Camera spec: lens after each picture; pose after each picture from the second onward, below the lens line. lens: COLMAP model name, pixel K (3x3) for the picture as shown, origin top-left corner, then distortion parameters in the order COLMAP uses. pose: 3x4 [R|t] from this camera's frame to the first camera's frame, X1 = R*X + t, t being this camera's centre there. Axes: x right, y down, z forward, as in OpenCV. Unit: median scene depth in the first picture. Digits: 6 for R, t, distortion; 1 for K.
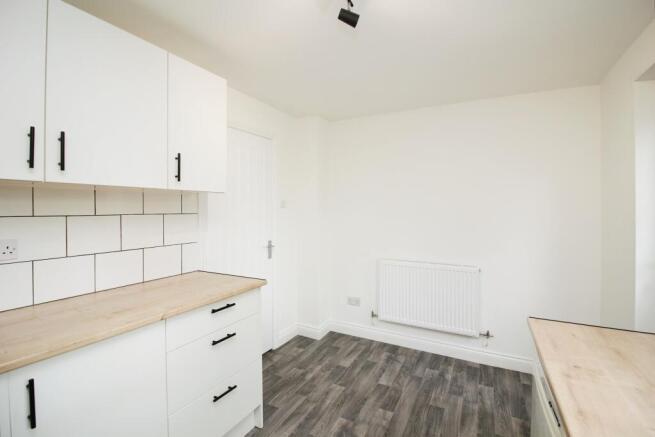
lens RADIAL K [[304.1, 0, 324.7], [0, 304.1, 214.5], [0, 0, 1]] dist [-0.018920, -0.000711]
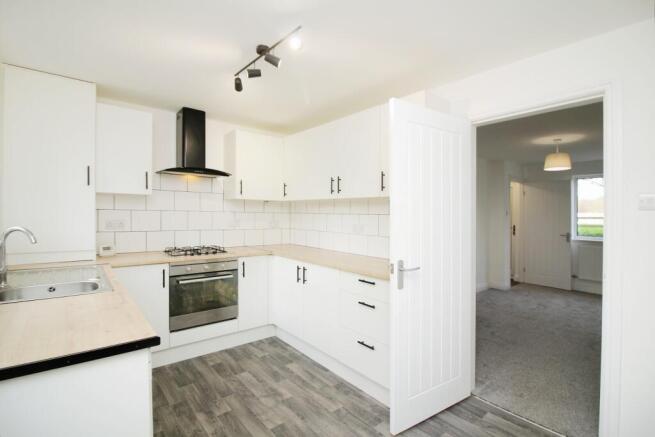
lens RADIAL K [[304.1, 0, 329.7], [0, 304.1, 217.7], [0, 0, 1]] dist [-0.018920, -0.000711]
pose [[-0.365200, 0.002320, -0.930926, 1.055874], [-0.038040, 0.999124, 0.017413, -0.010187], [0.930151, 0.041771, -0.364792, 1.635628]]
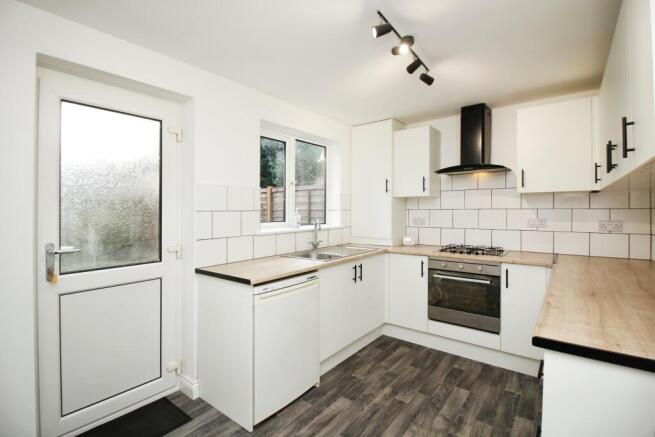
lens RADIAL K [[304.1, 0, 329.0], [0, 304.1, 213.9], [0, 0, 1]] dist [-0.018920, -0.000711]
pose [[-0.985022, -0.000707, 0.172425, 0.443303], [0.005086, 0.999437, 0.033151, -0.018996], [-0.172352, 0.033531, -0.984465, 1.966450]]
